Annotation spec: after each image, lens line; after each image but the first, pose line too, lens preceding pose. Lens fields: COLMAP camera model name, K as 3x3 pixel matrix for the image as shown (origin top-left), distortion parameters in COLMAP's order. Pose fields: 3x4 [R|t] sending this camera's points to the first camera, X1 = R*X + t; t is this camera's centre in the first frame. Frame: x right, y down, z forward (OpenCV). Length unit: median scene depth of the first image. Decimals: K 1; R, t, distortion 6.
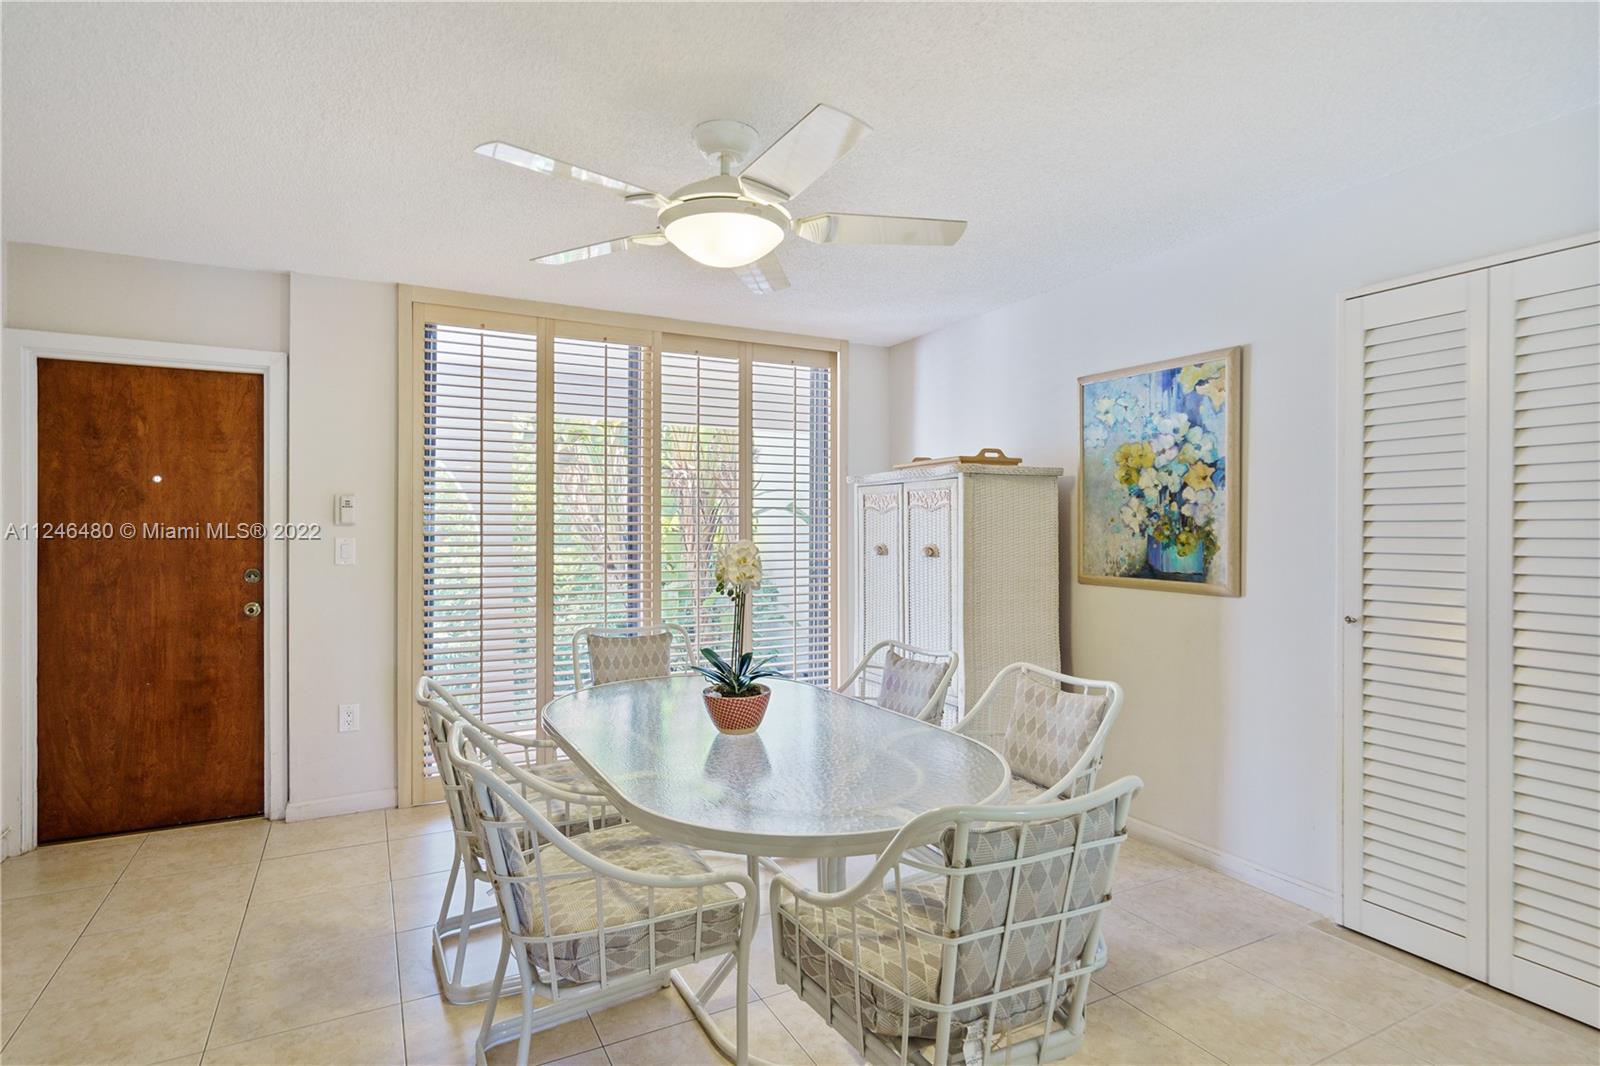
lens RADIAL K [[852.3, 0, 803.9], [0, 852.3, 520.8], [0, 0, 1]] dist [0.020354, -0.000054]
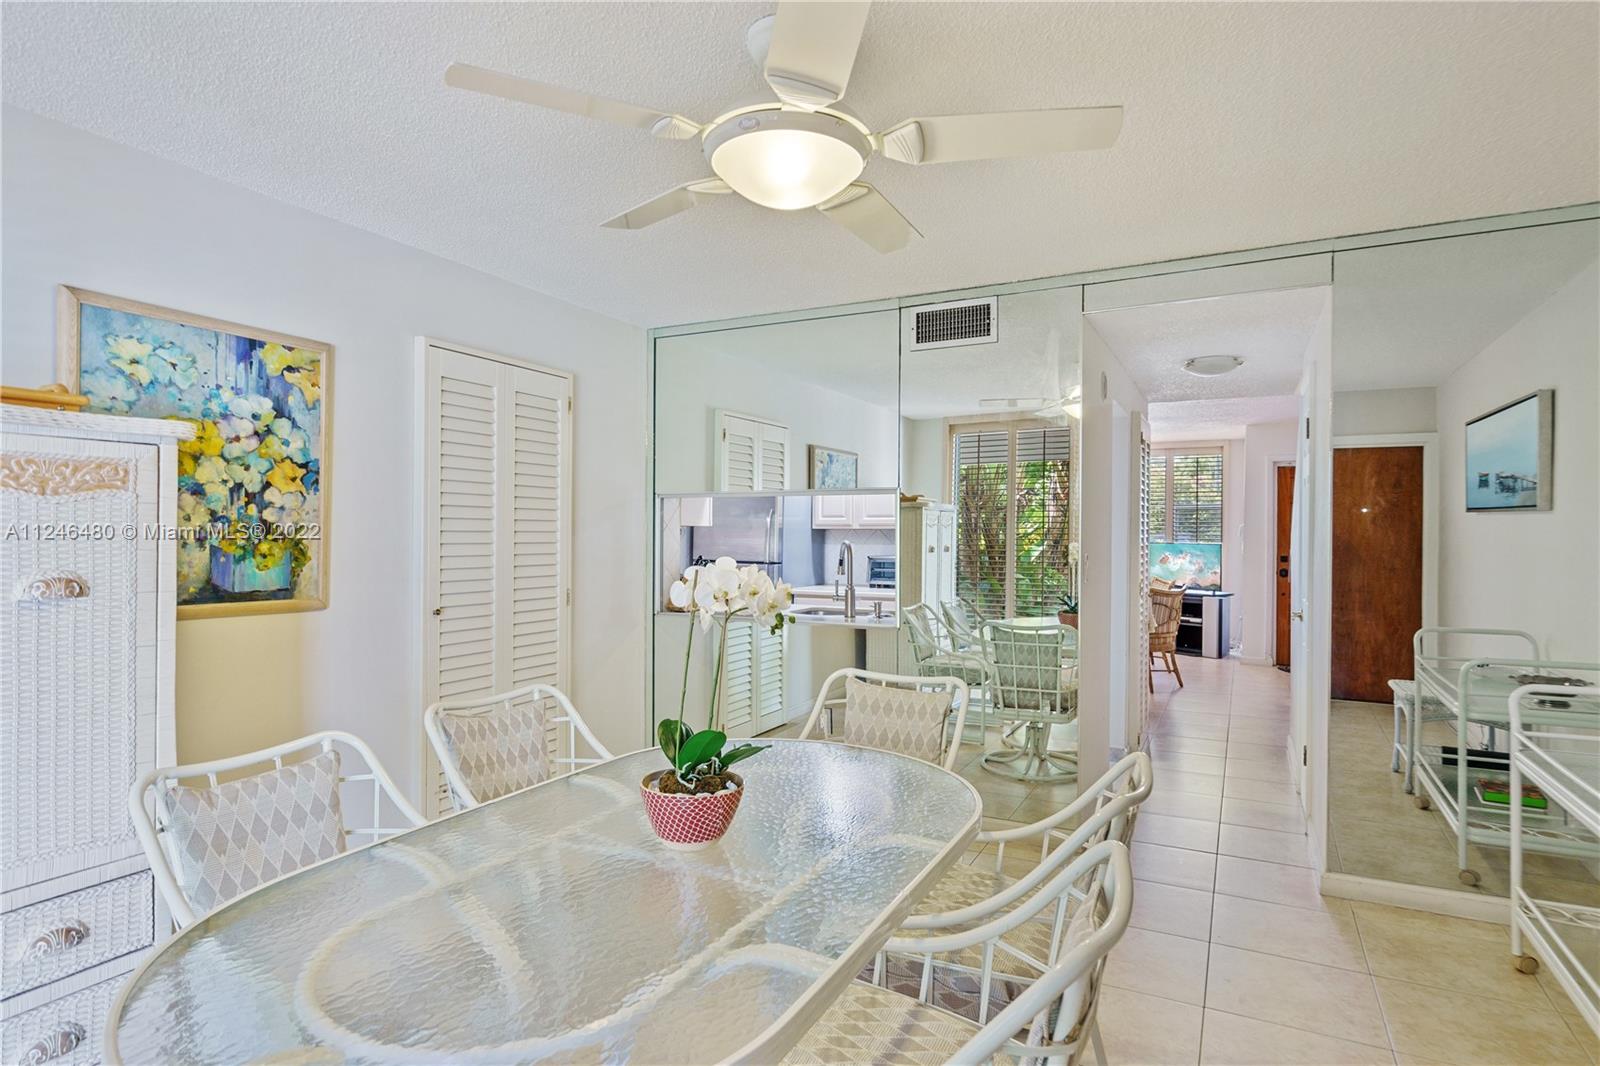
lens RADIAL K [[852.3, 0, 805.0], [0, 852.3, 543.3], [0, 0, 1]] dist [0.020354, -0.000054]
pose [[-0.572842, -0.006088, 0.819643, -0.538176], [-0.007012, 0.999972, 0.002528, 0.009491], [-0.819636, -0.004299, -0.572869, 1.043946]]
